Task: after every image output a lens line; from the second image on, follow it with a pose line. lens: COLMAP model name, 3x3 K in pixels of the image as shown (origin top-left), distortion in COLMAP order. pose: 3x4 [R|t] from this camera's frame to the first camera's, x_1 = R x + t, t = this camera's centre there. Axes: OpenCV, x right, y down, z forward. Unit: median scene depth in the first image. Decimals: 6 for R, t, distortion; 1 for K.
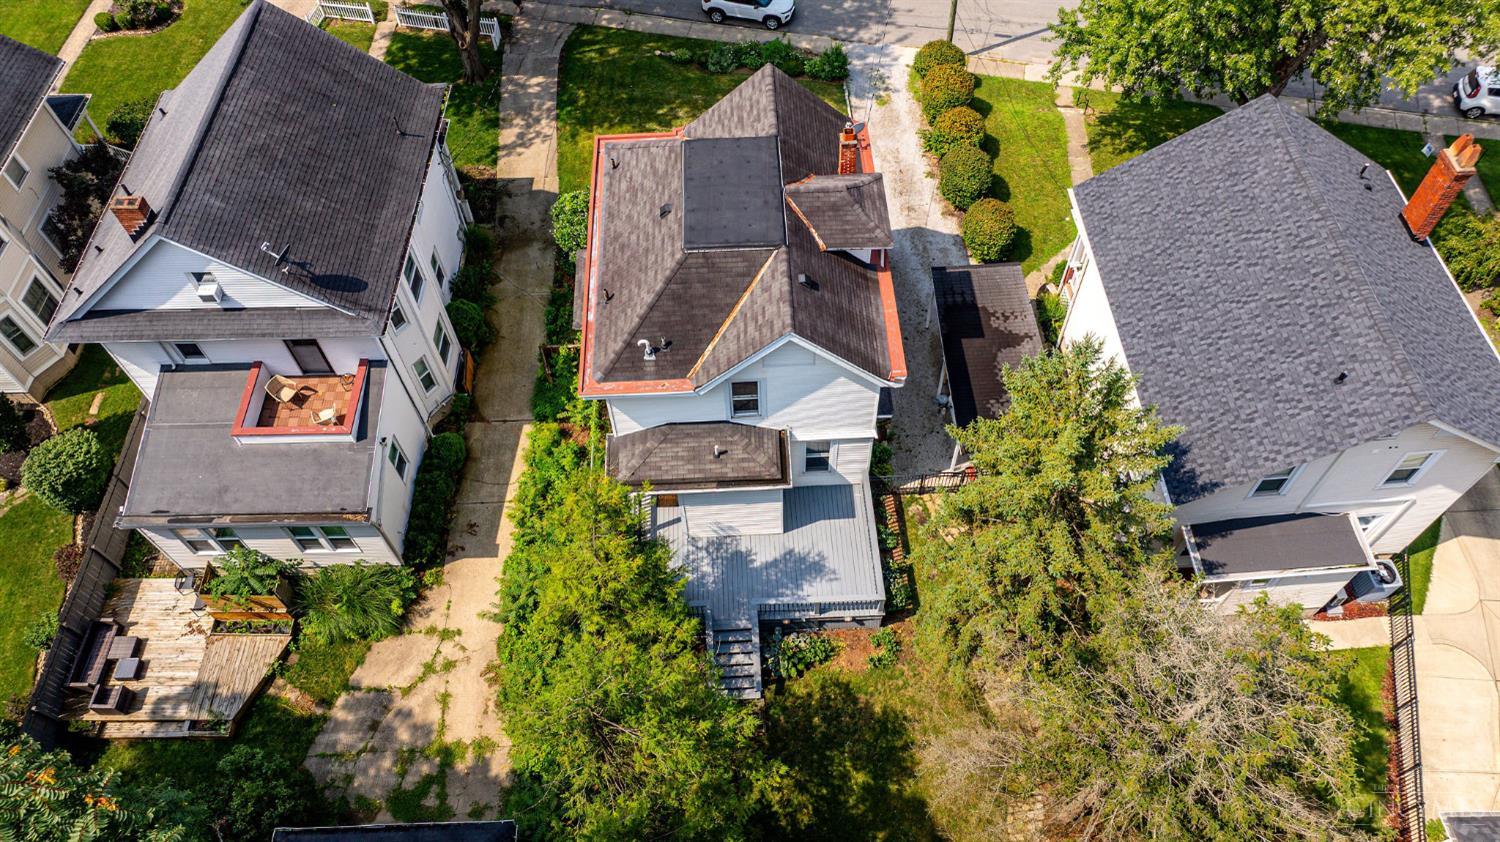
lens RADIAL K [[1053.0, 0, 753.6], [0, 1053.0, 420.8], [0, 0, 1]] dist [-0.065739, 0.064386]
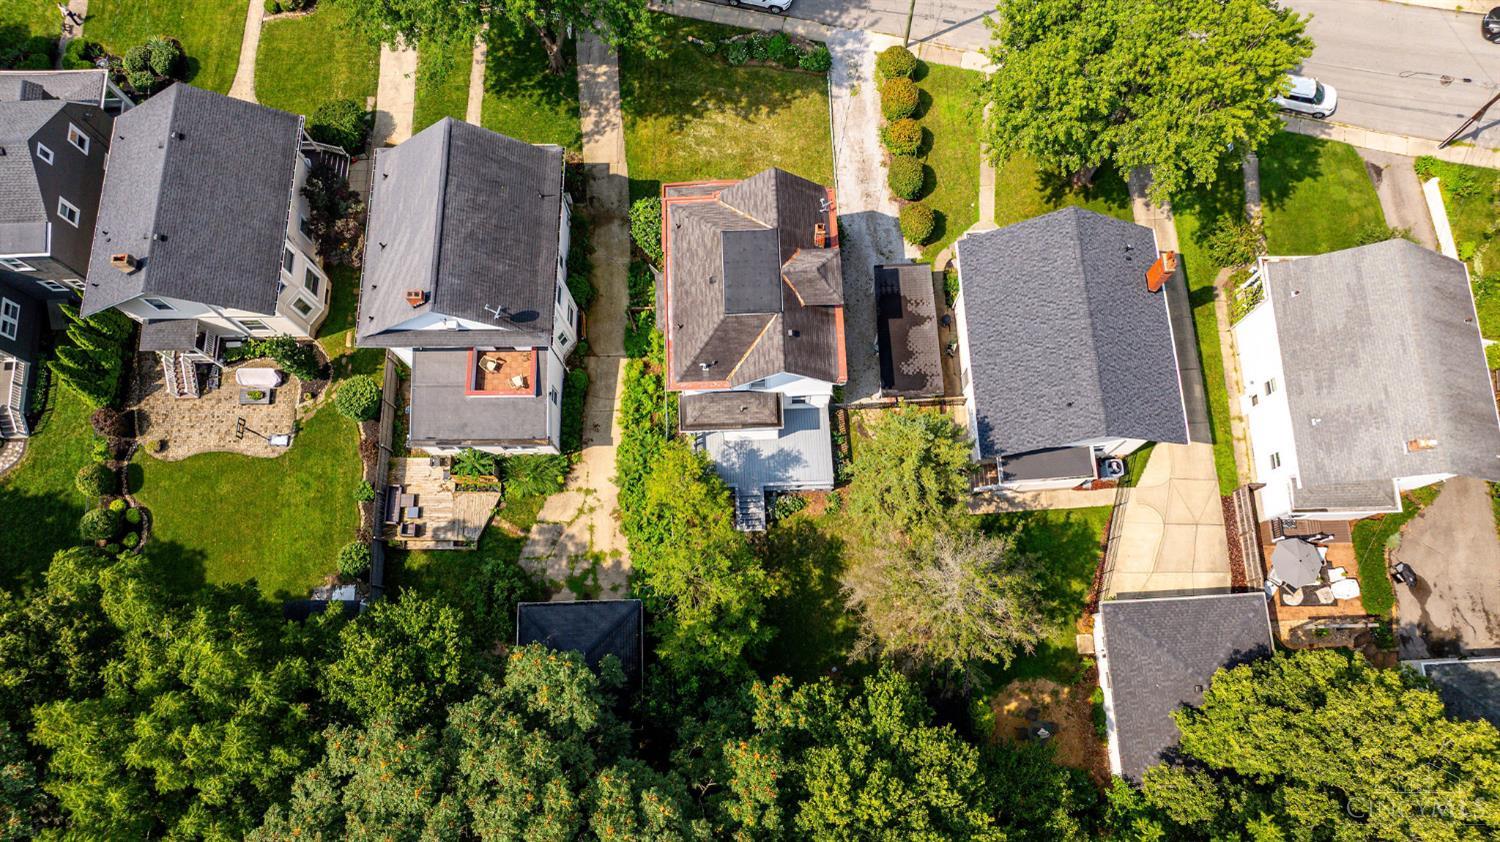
lens RADIAL K [[1053.0, 0, 749.2], [0, 1053.0, 429.5], [0, 0, 1]] dist [-0.065739, 0.064386]
pose [[0.999988, 0.004807, 0.000235, -0.020855], [-0.004602, 0.940851, 0.338790, -0.505138], [0.001407, -0.338788, 0.940862, -0.650072]]
